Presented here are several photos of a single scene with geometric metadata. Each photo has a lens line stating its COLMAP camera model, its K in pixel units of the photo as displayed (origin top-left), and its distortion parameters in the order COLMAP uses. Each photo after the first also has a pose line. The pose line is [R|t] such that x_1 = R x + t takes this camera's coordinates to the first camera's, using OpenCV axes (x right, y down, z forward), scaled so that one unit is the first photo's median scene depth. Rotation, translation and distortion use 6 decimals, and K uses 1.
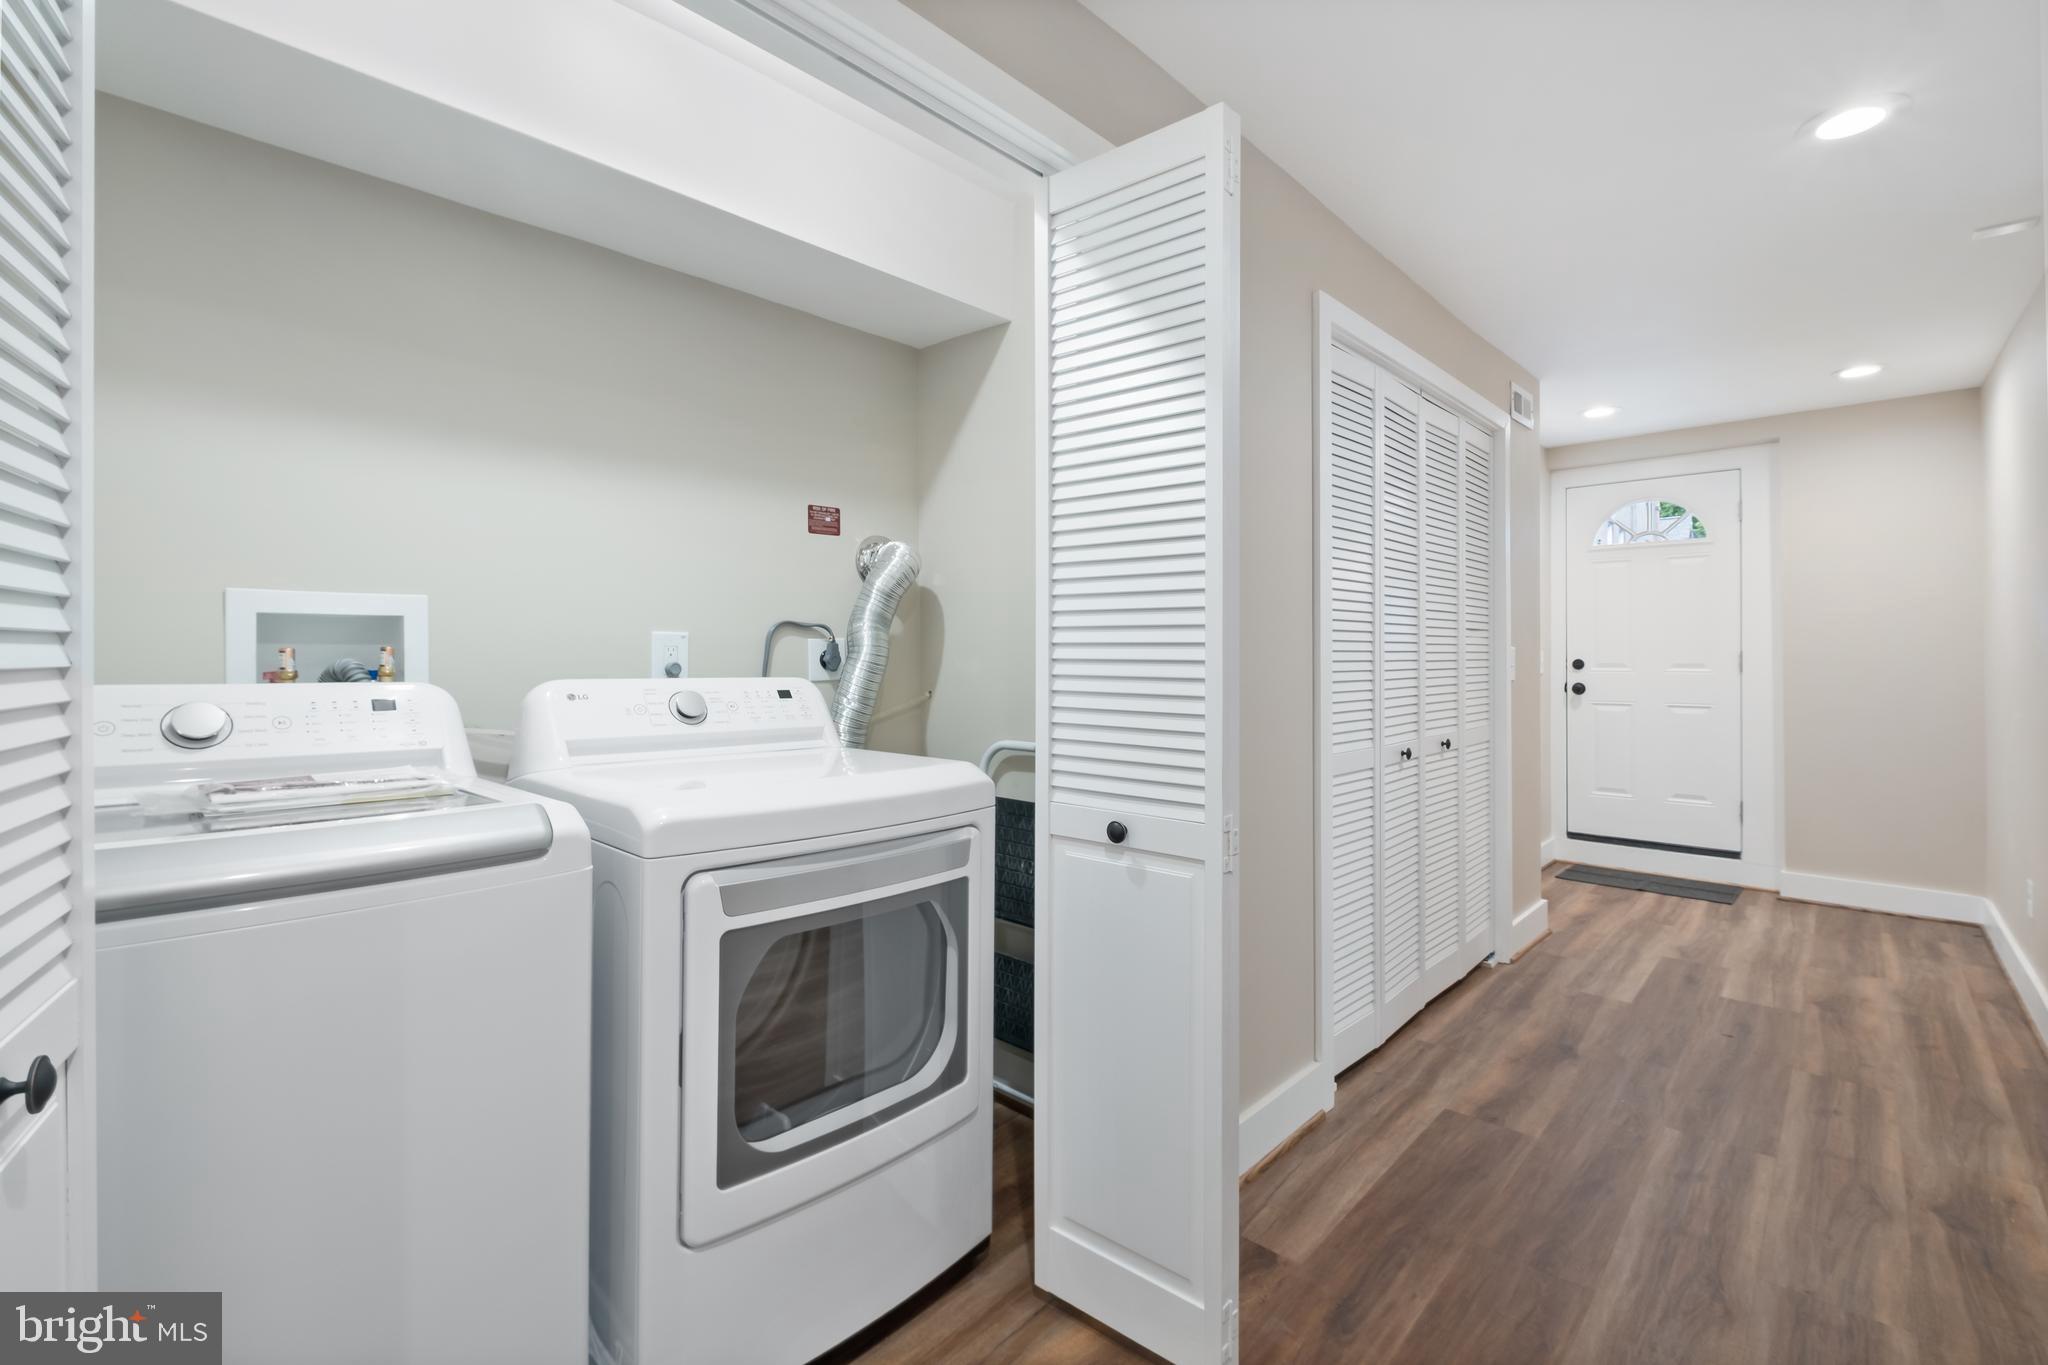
lens RADIAL K [[926.2, 0, 1028.4], [0, 926.2, 667.0], [0, 0, 1]] dist [0.002167, -0.000151]
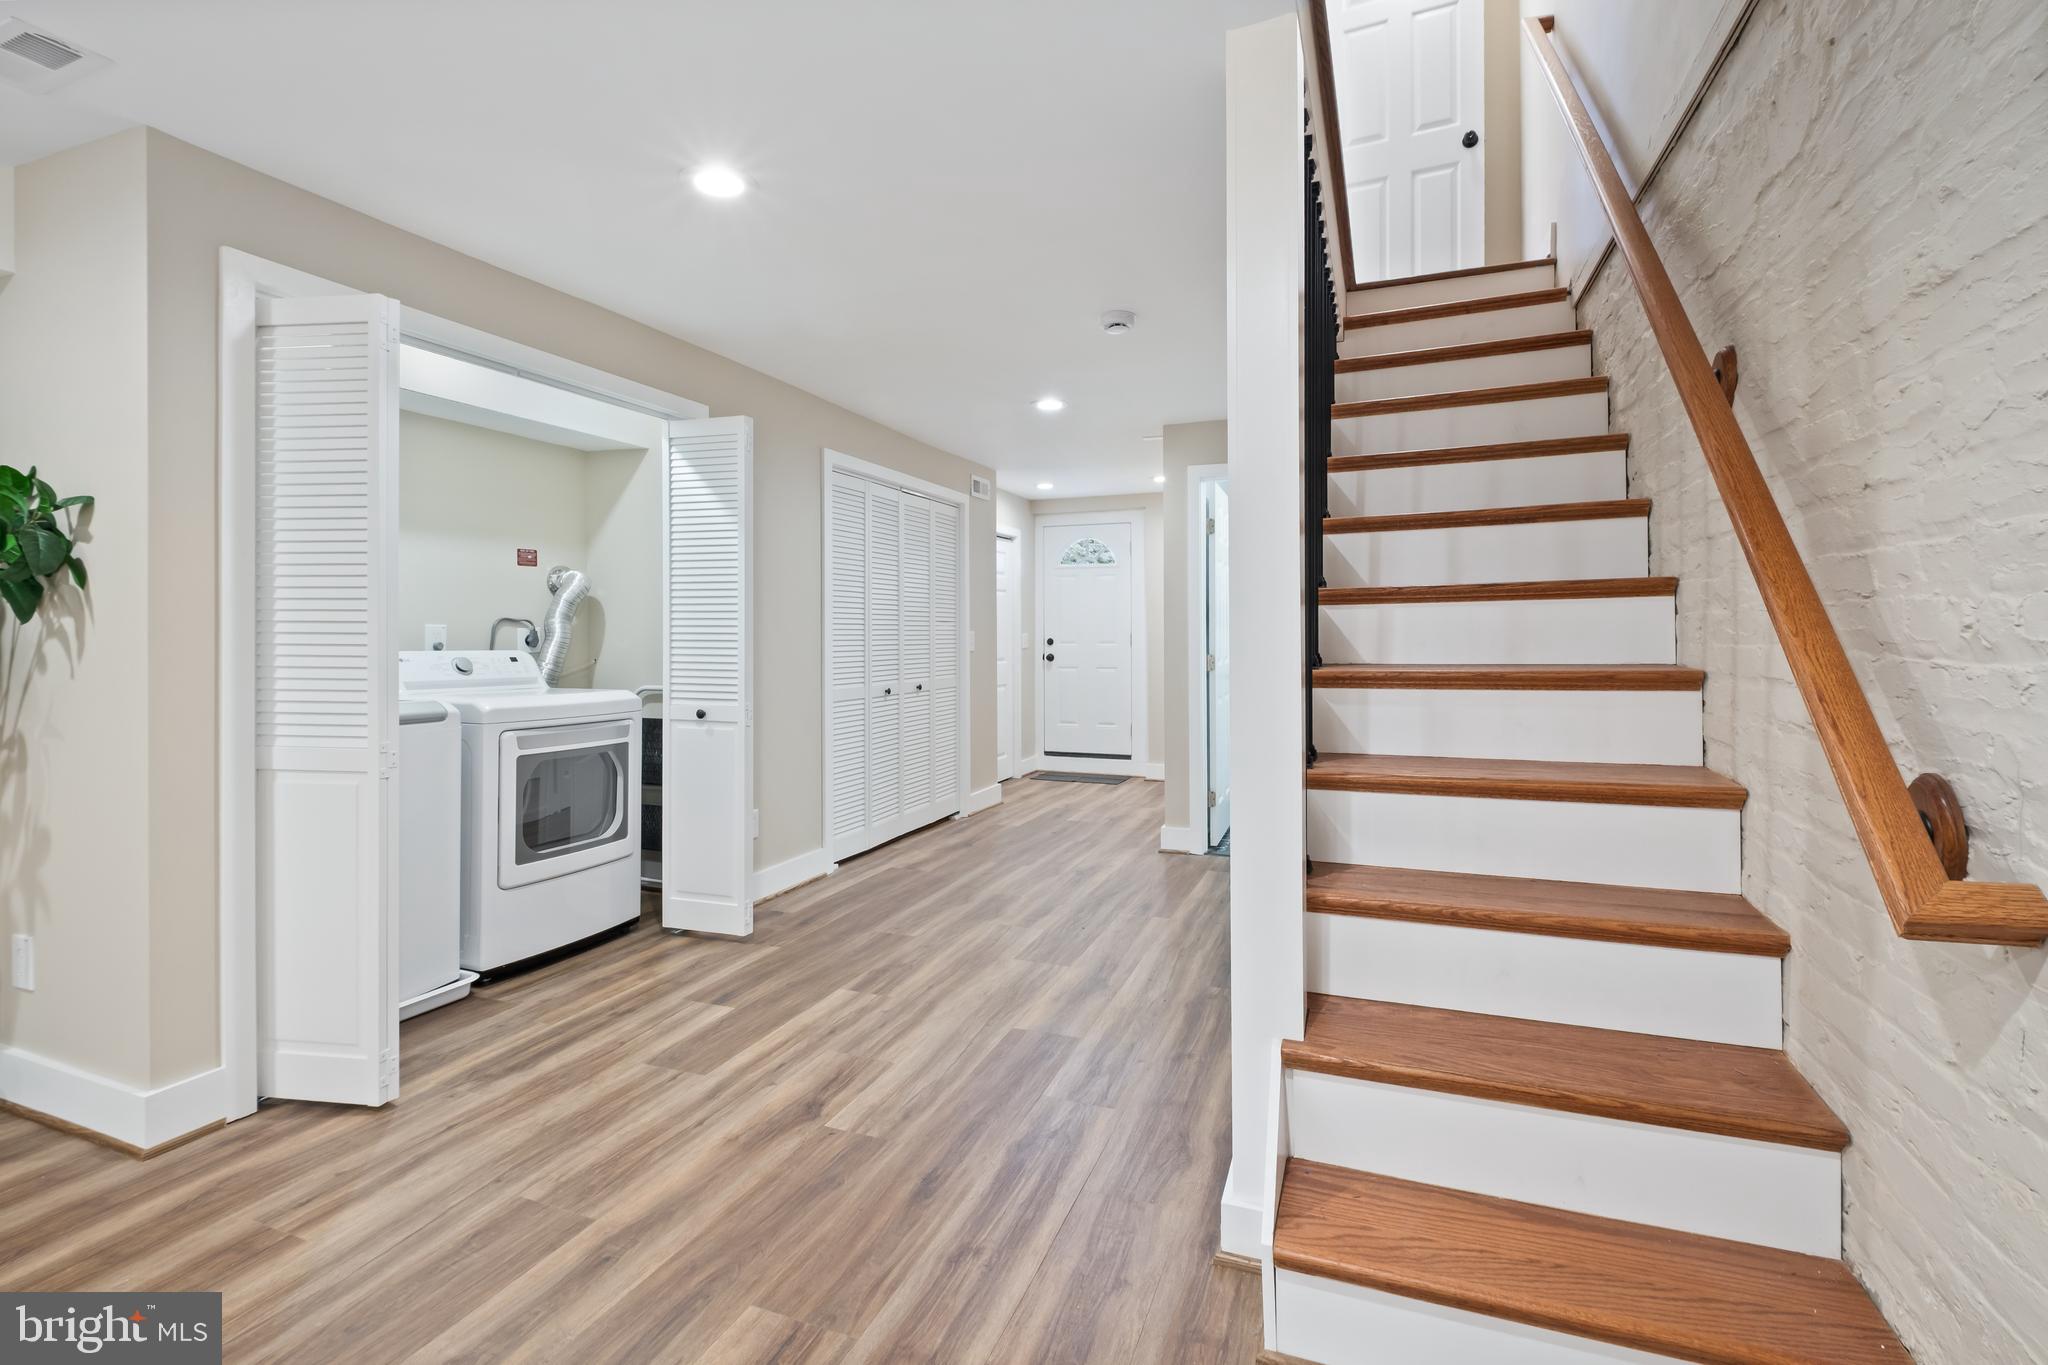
lens RADIAL K [[926.2, 0, 1058.8], [0, 926.2, 634.8], [0, 0, 1]] dist [0.002167, -0.000151]
pose [[0.919311, -0.000982, 0.393530, 0.004587], [0.005861, 0.999920, -0.011197, 0.006742], [-0.393487, 0.012600, 0.919244, -0.962225]]
